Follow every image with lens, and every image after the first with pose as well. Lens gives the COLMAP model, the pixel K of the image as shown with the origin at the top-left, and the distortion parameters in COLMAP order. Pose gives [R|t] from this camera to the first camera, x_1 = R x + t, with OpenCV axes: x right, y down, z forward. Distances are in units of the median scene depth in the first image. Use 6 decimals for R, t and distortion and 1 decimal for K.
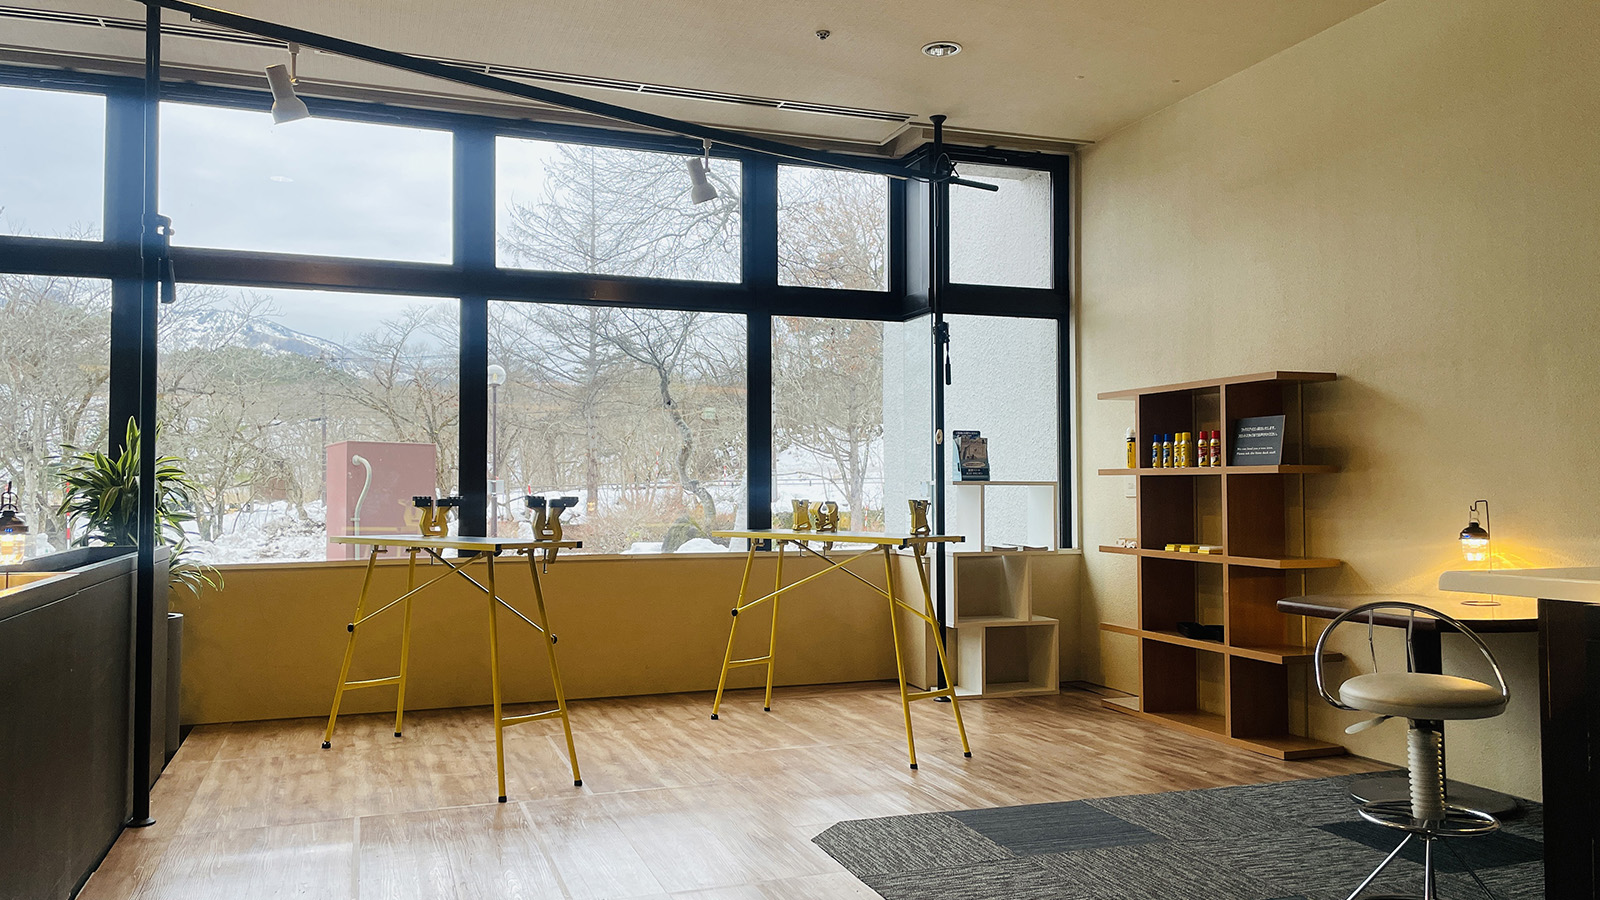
lens RADIAL K [[1211.0, 0, 804.8], [0, 1211.0, 444.8], [0, 0, 1]] dist [0.085019, -0.000435]
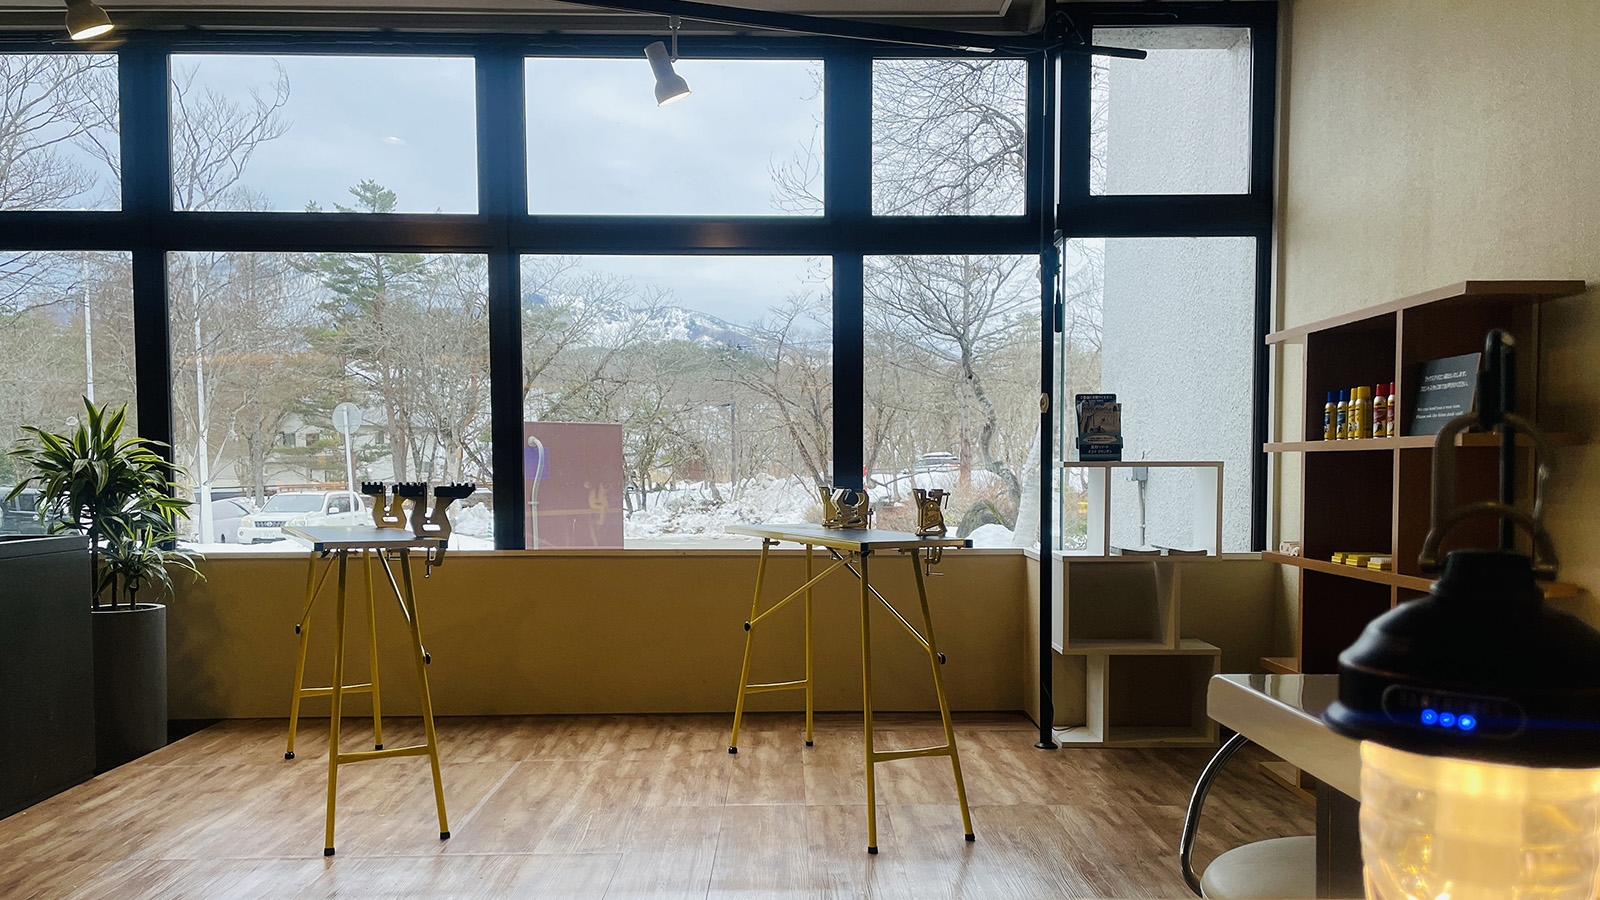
lens RADIAL K [[1218.3, 0, 800.9], [0, 1218.3, 534.7], [0, 0, 1]] dist [0.058356, -0.004513]
pose [[0.946687, 0.014970, -0.321807, 0.210523], [0.013959, 0.996075, 0.087401, 0.006468], [0.321853, -0.087234, 0.942762, 0.228024]]
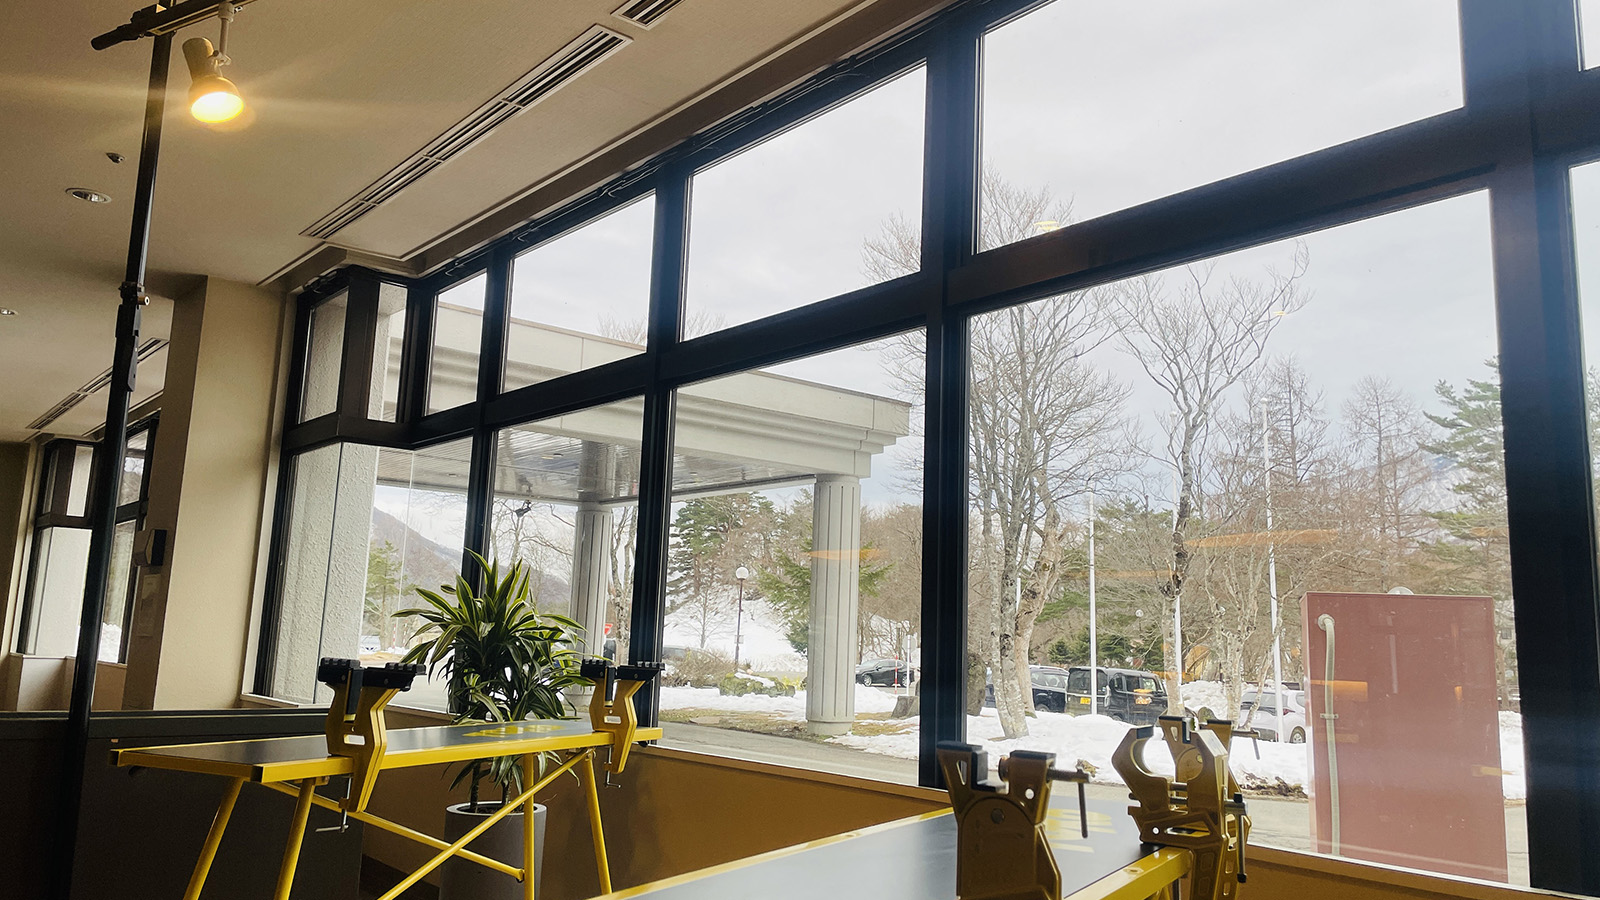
lens RADIAL K [[1211.0, 0, 804.8], [0, 1211.0, 444.8], [0, 0, 1]] dist [0.085019, -0.000435]
pose [[0.349002, -0.137595, -0.926966, 0.221087], [-0.000453, 0.989137, -0.146994, 0.021413], [0.937122, 0.051721, 0.345148, 0.730767]]
